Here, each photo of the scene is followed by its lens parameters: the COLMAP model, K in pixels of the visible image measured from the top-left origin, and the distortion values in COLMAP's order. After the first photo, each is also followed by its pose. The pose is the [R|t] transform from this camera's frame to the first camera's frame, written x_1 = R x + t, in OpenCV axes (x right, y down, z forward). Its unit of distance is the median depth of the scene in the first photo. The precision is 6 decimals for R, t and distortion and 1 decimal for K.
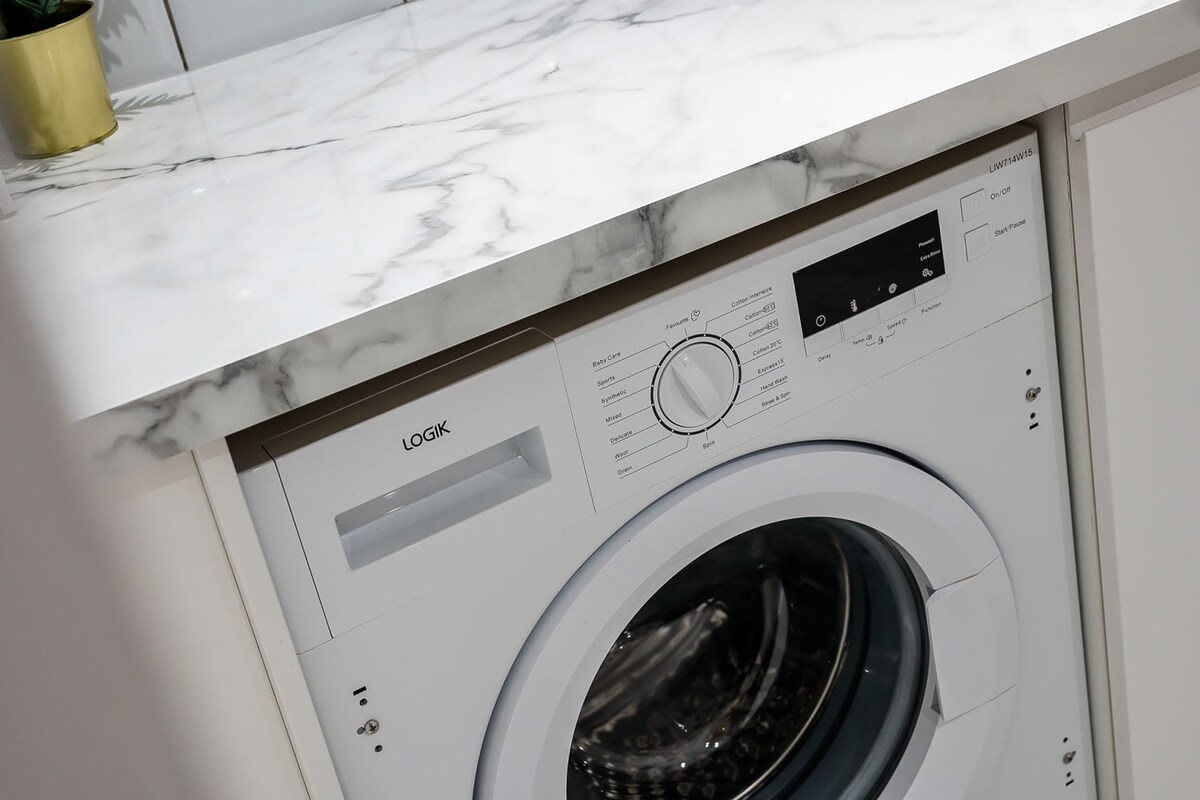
lens RADIAL K [[1722.6, 0, 600.0], [0, 1722.6, 400.0], [0, 0, 1]] dist [-0.006603, 0.042428]
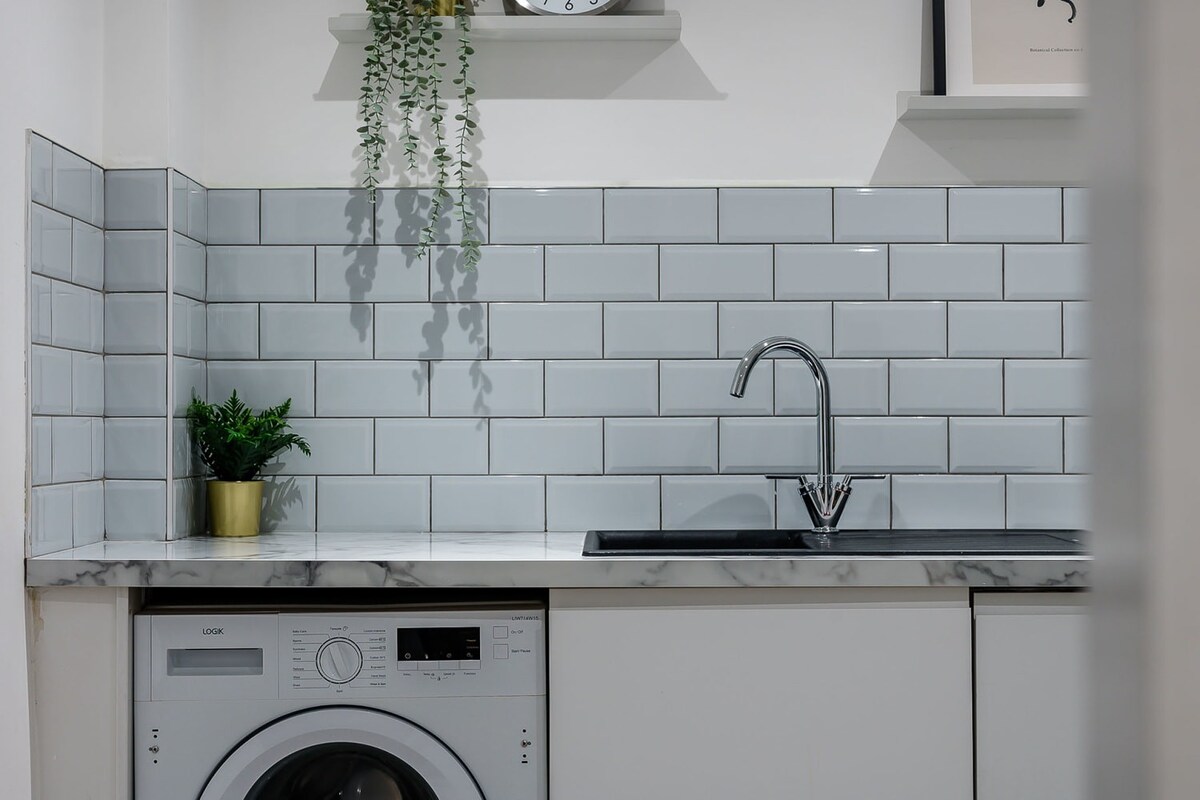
lens RADIAL K [[1722.6, 0, 600.0], [0, 1722.6, 400.0], [0, 0, 1]] dist [-0.006603, 0.042428]
pose [[0.858022, 0.179529, -0.481215, 1.444351], [-0.368543, 0.867775, -0.333380, 0.338067], [0.357736, 0.463396, 0.810734, -0.916330]]
